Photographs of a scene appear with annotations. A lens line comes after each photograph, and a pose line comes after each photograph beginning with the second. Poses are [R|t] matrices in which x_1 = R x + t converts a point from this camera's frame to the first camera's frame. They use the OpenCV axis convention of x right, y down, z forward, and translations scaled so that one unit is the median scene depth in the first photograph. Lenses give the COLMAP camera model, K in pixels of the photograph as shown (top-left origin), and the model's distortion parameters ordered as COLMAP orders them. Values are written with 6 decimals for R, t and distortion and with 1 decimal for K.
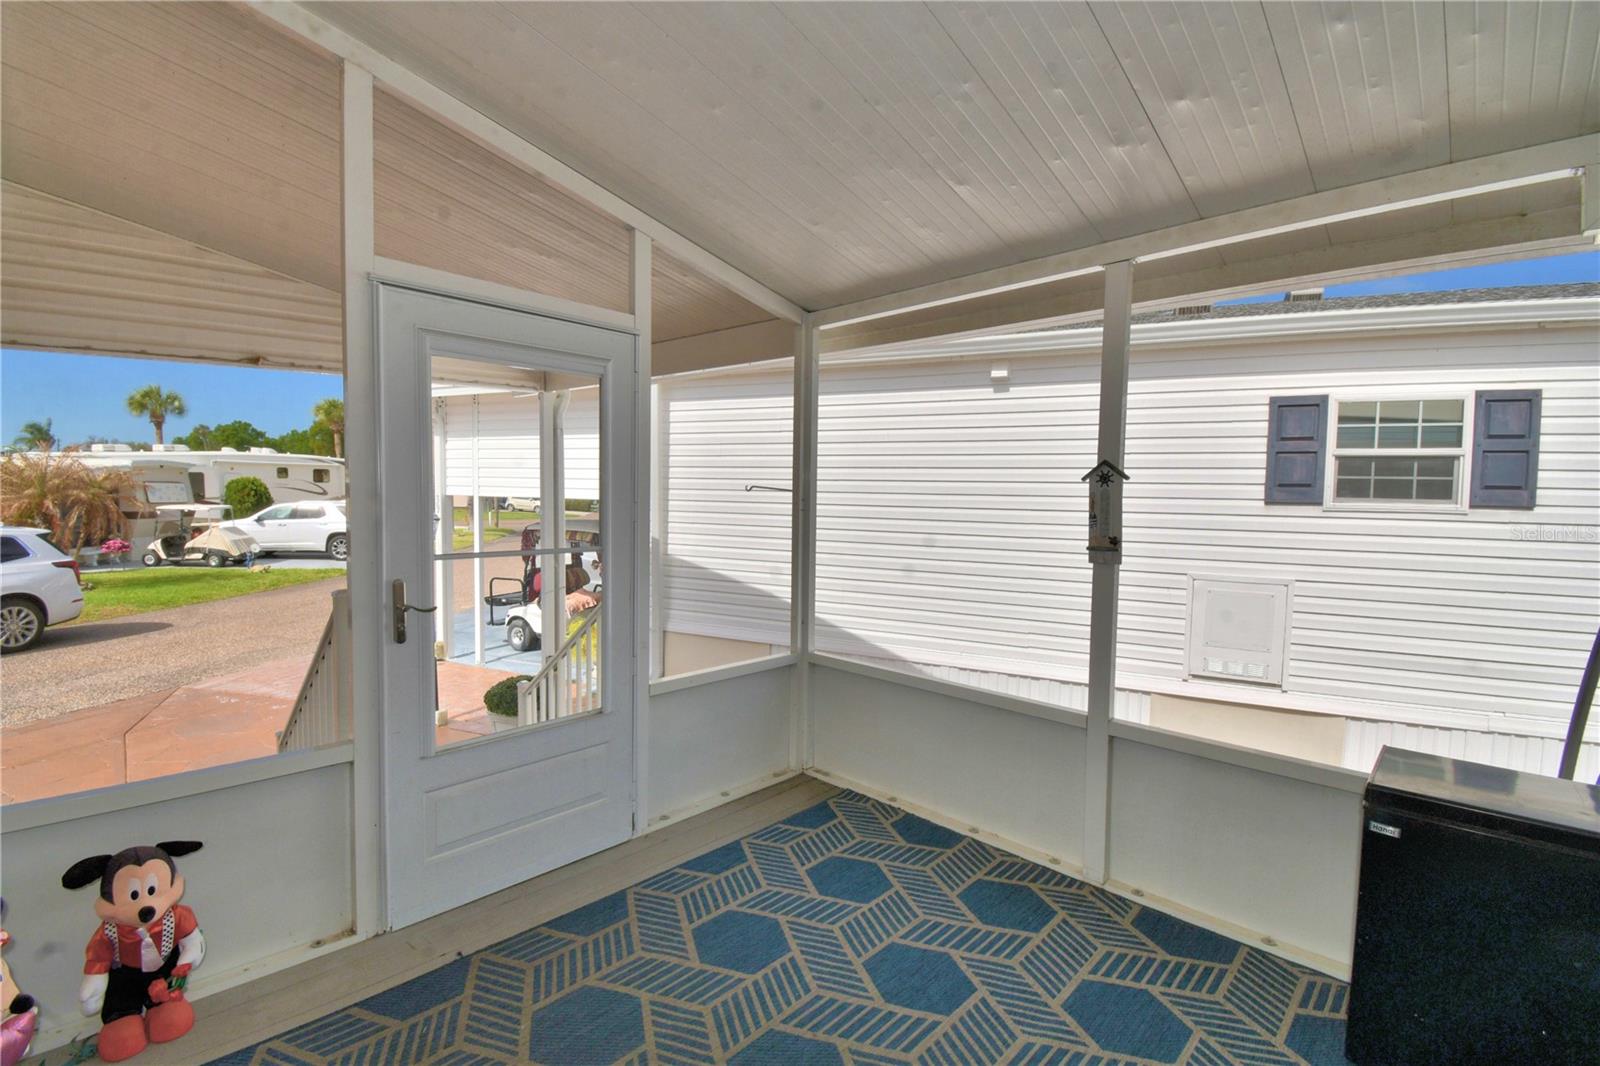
lens RADIAL K [[701.1, 0, 788.4], [0, 701.1, 531.2], [0, 0, 1]] dist [0.024483, -0.028499]
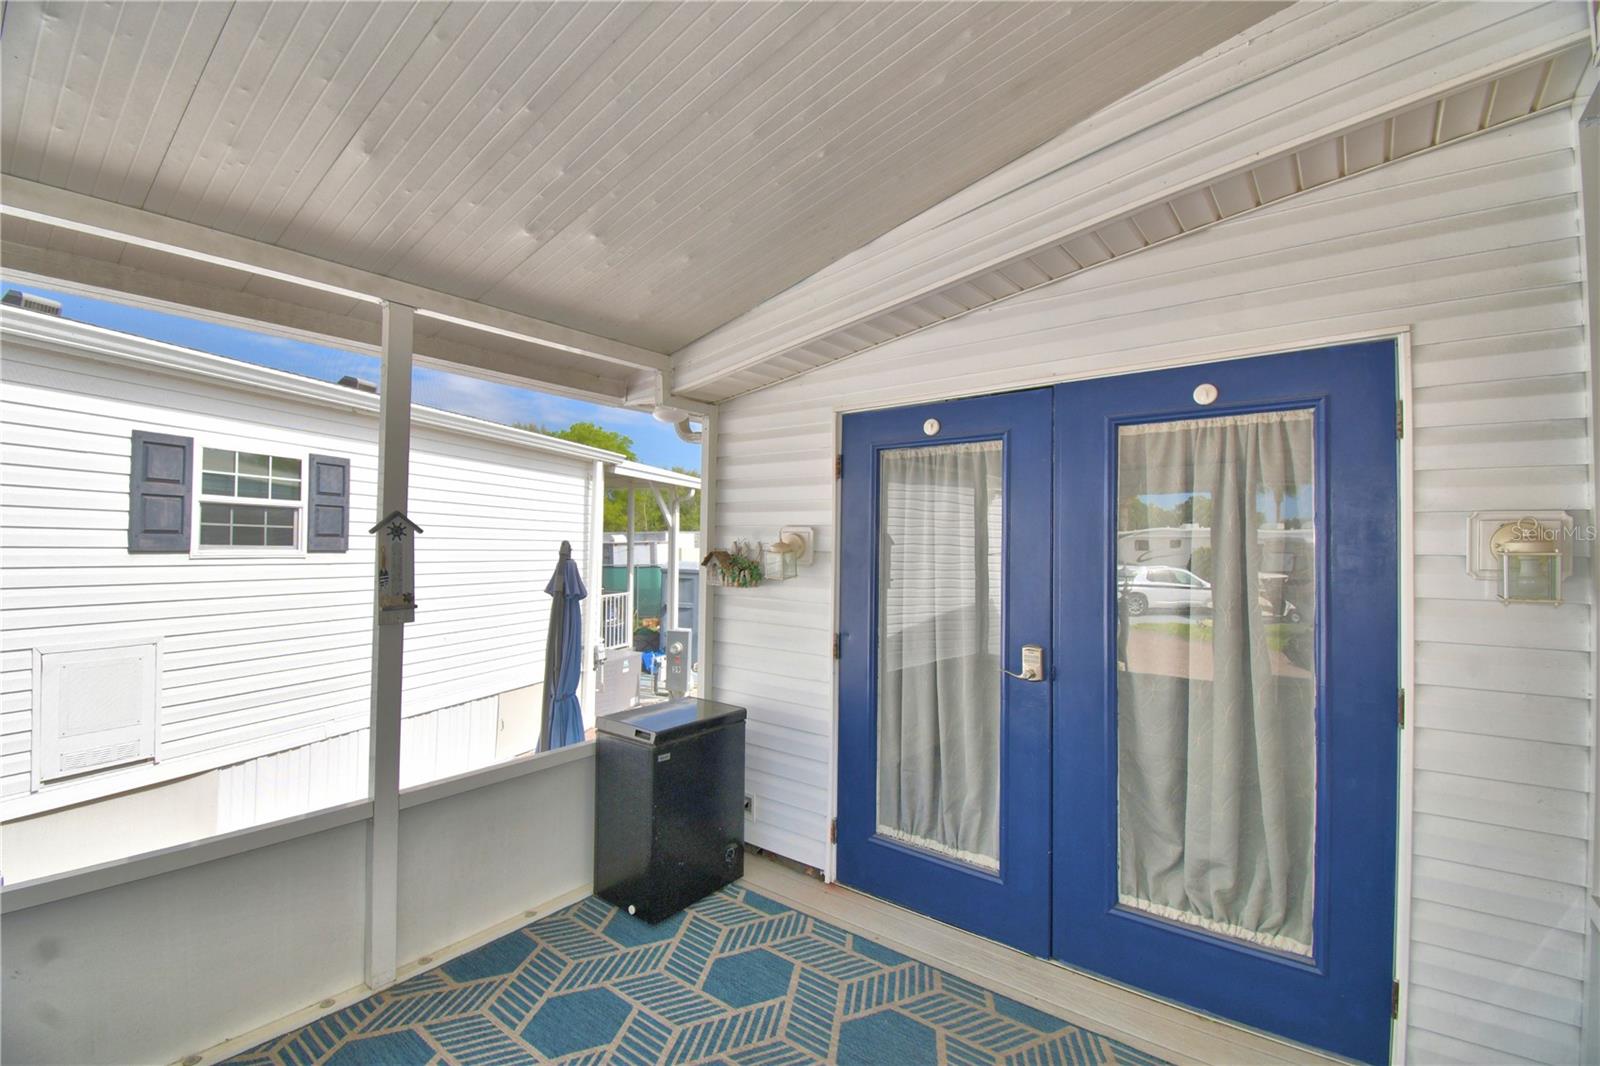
lens RADIAL K [[701.1, 0, 788.4], [0, 701.1, 531.2], [0, 0, 1]] dist [0.024483, -0.028499]
pose [[-0.104137, 0.008681, 0.994525, -0.289482], [0.048813, 0.998801, -0.003607, -0.025621], [-0.993364, 0.048170, -0.104436, 0.323643]]
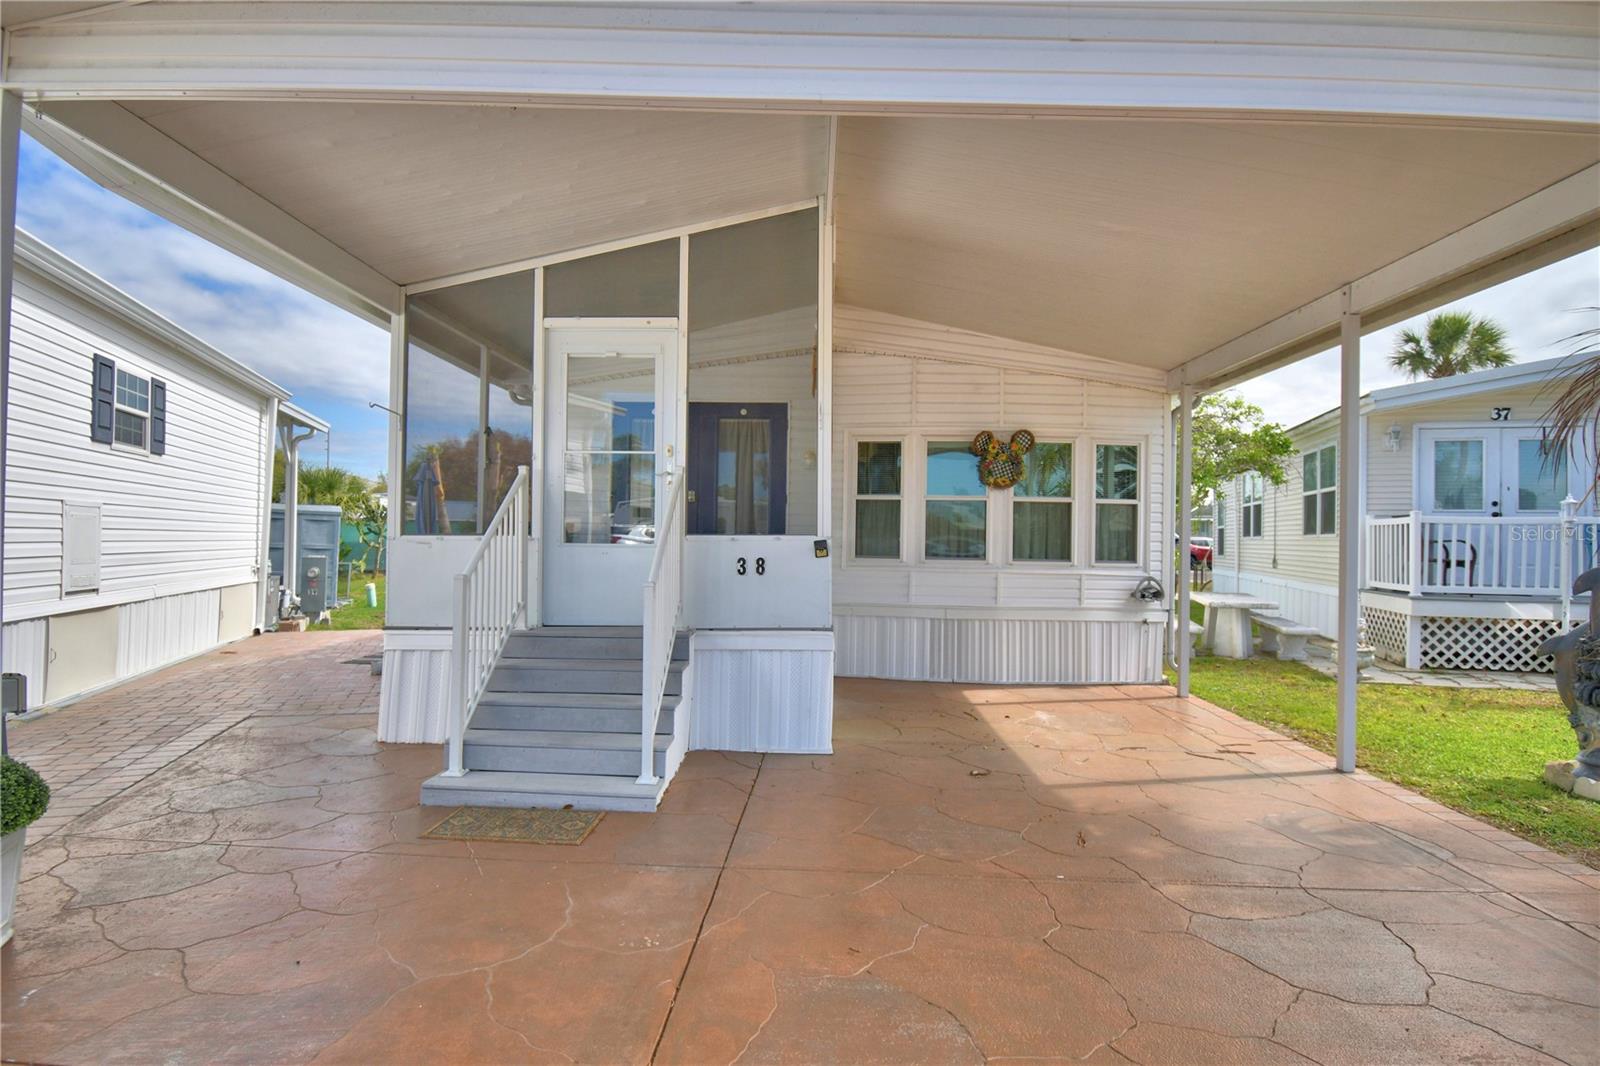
lens RADIAL K [[849.6, 0, 798.0], [0, 849.6, 541.4], [0, 0, 1]] dist [0.000682, 0.000119]
pose [[-0.682753, -0.023449, 0.730273, -1.380007], [0.020686, 0.998464, 0.051400, 0.095141], [-0.730356, 0.050200, -0.681219, 1.257253]]
